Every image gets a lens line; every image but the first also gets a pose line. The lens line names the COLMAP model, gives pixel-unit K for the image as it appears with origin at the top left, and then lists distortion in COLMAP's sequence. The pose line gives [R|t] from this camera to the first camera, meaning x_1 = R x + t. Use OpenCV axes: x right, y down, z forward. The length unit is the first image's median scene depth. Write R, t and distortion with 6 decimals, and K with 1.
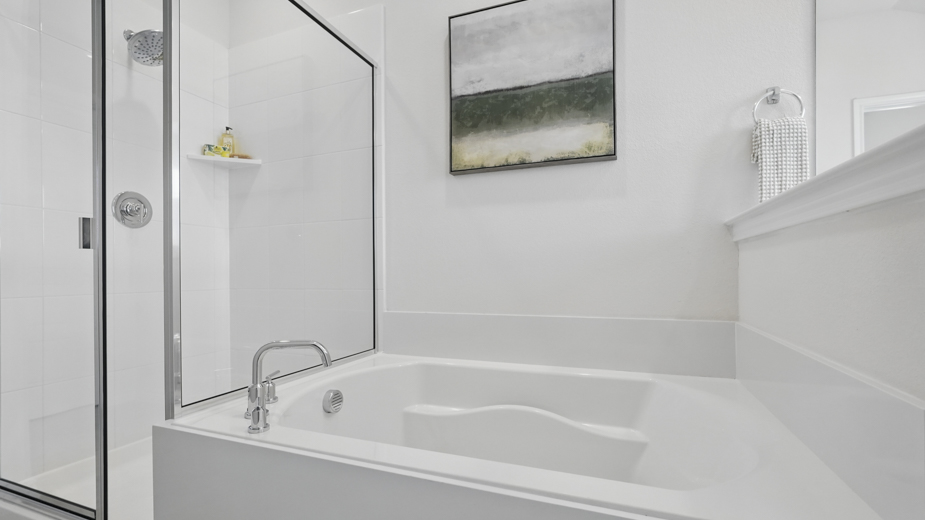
lens RADIAL K [[409.0, 0, 462.8], [0, 409.0, 274.3], [0, 0, 1]] dist [-0.000273, -0.000033]
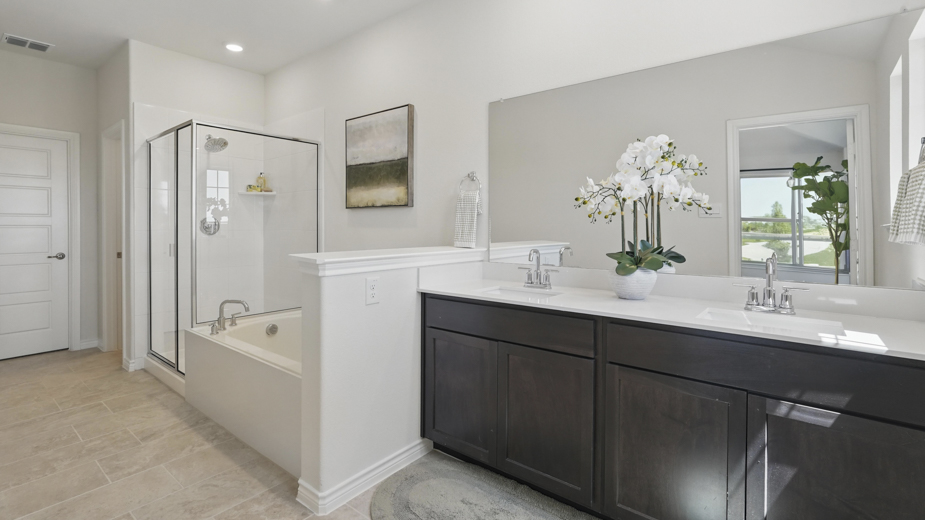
lens RADIAL K [[430.9, 0, 462.7], [0, 430.9, 236.7], [0, 0, 1]] dist [-0.002617, -0.000382]
pose [[0.953873, 0.015556, -0.299806, 1.121519], [-0.013527, 0.999869, 0.008841, -0.169737], [0.299904, -0.004378, 0.953959, -0.684072]]
